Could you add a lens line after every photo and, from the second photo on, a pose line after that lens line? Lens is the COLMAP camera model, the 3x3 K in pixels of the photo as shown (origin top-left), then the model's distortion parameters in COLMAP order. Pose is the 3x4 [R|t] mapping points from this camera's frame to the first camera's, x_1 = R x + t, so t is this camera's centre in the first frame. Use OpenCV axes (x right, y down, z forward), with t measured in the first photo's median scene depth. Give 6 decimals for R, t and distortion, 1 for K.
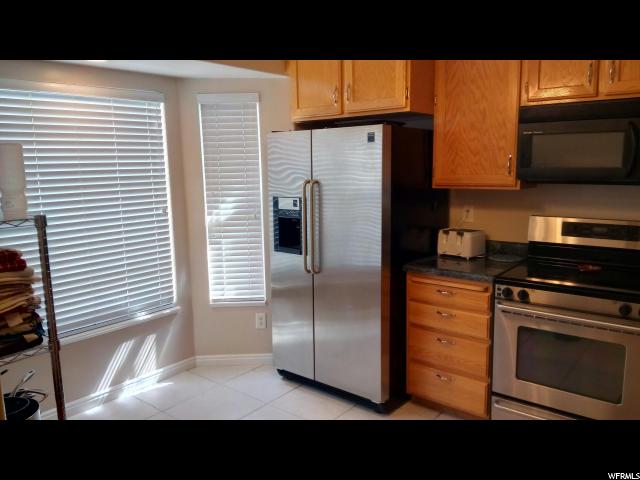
lens RADIAL K [[490.9, 0, 319.7], [0, 490.9, 239.9], [0, 0, 1]] dist [0.012350, -0.020546]
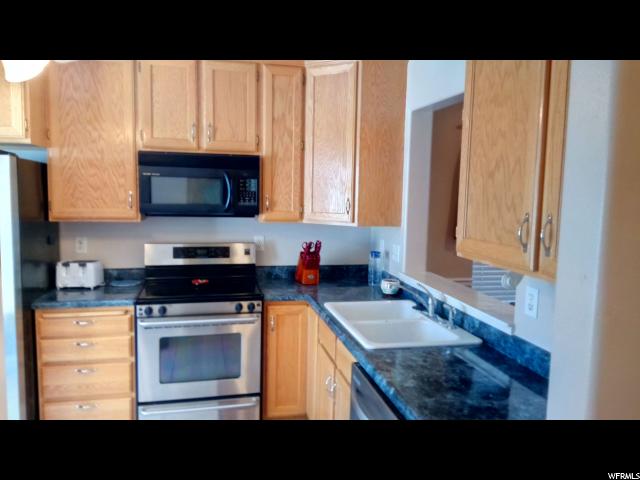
lens RADIAL K [[490.9, 0, 319.1], [0, 490.9, 240.1], [0, 0, 1]] dist [0.012350, -0.020546]
pose [[0.606167, -0.052440, 0.793607, -0.254196], [0.093116, 0.995641, -0.005333, -0.013742], [-0.789868, 0.077130, 0.608408, -0.028958]]
